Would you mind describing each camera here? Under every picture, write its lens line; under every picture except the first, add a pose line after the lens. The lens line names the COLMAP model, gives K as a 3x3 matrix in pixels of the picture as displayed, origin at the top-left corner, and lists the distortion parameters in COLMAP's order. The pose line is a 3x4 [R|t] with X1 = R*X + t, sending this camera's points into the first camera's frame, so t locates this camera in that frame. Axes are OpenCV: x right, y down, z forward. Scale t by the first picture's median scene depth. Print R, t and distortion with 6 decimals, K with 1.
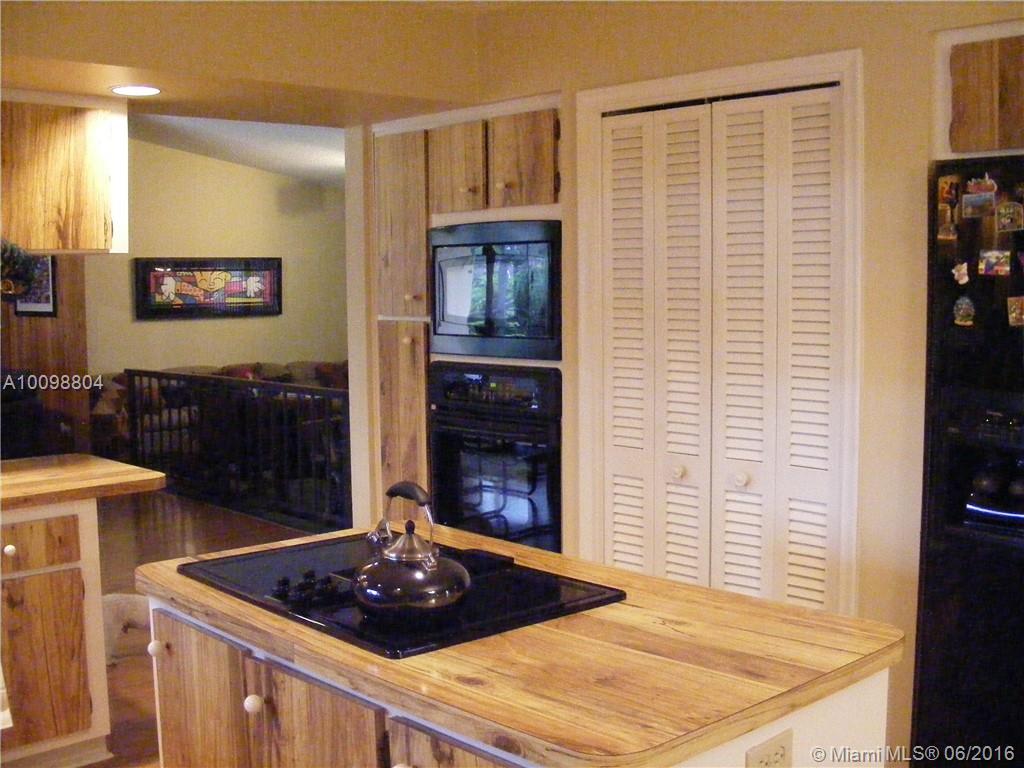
lens RADIAL K [[1166.2, 0, 511.8], [0, 1166.2, 384.7], [0, 0, 1]] dist [-0.187906, 0.000000]
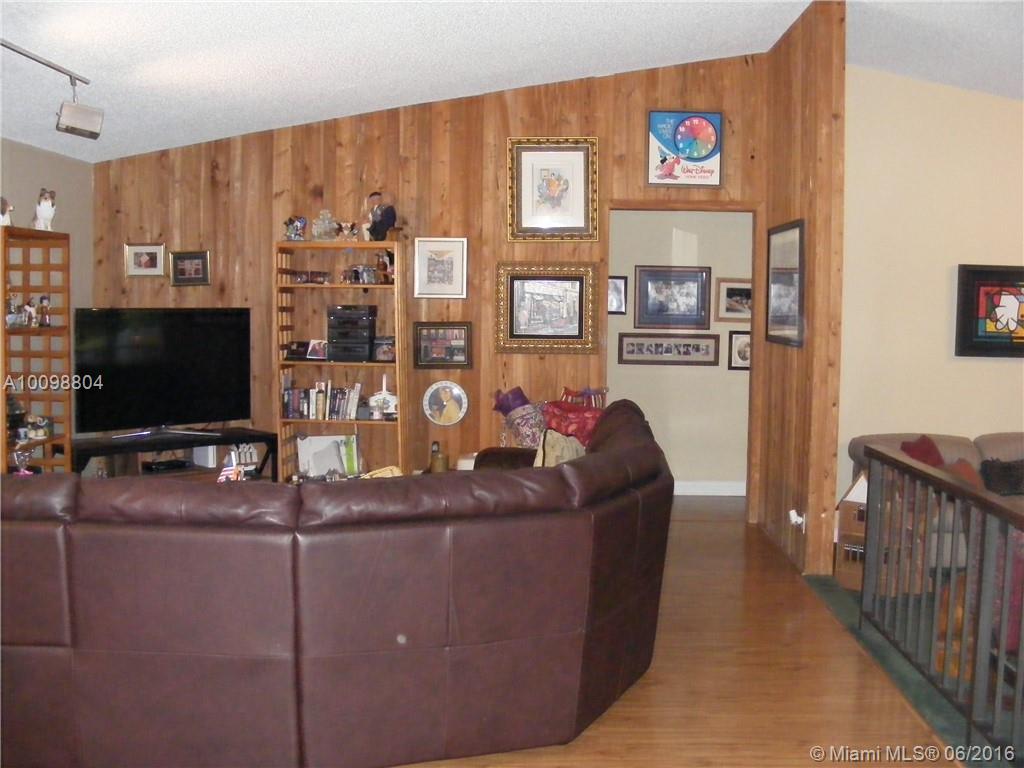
lens RADIAL K [[1166.2, 0, 508.6], [0, 1166.2, 378.8], [0, 0, 1]] dist [-0.187906, 0.000000]
pose [[0.703860, 0.066922, -0.707179, -0.039580], [-0.082143, 0.996542, 0.012548, -0.029239], [0.705573, 0.049257, 0.706923, 0.328461]]
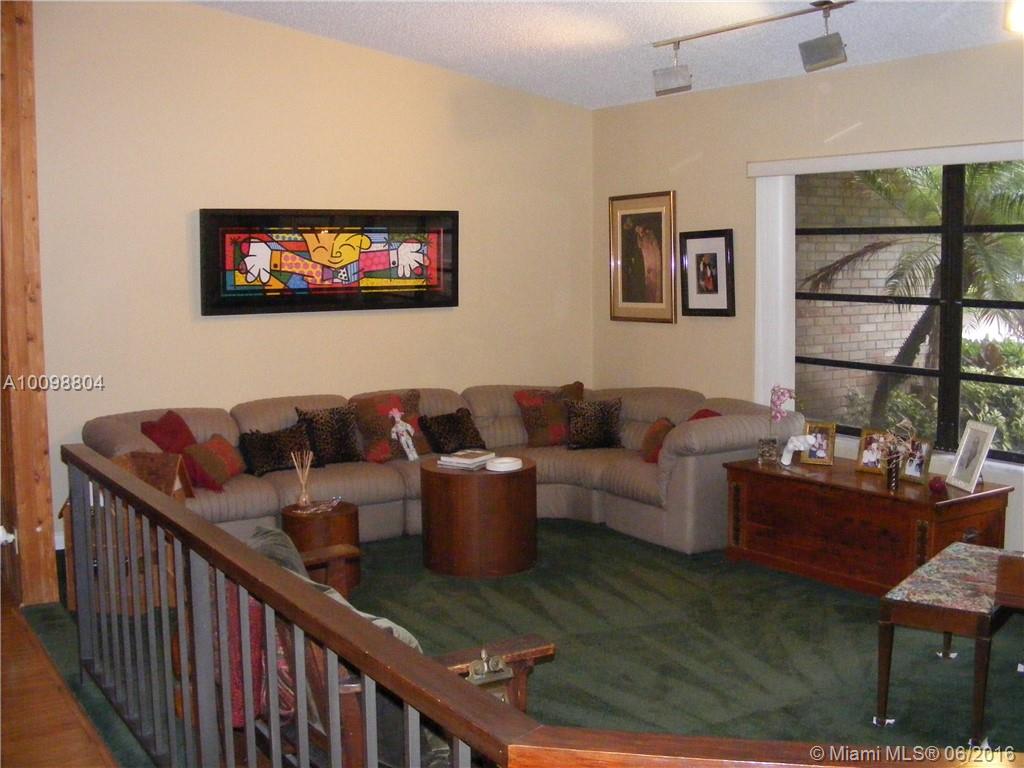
lens RADIAL K [[1166.2, 0, 522.2], [0, 1166.2, 381.1], [0, 0, 1]] dist [-0.187906, 0.000000]
pose [[0.983596, 0.020044, -0.179270, -0.059985], [-0.016436, 0.999632, 0.021590, -0.037385], [0.179637, -0.018289, 0.983563, 0.433927]]
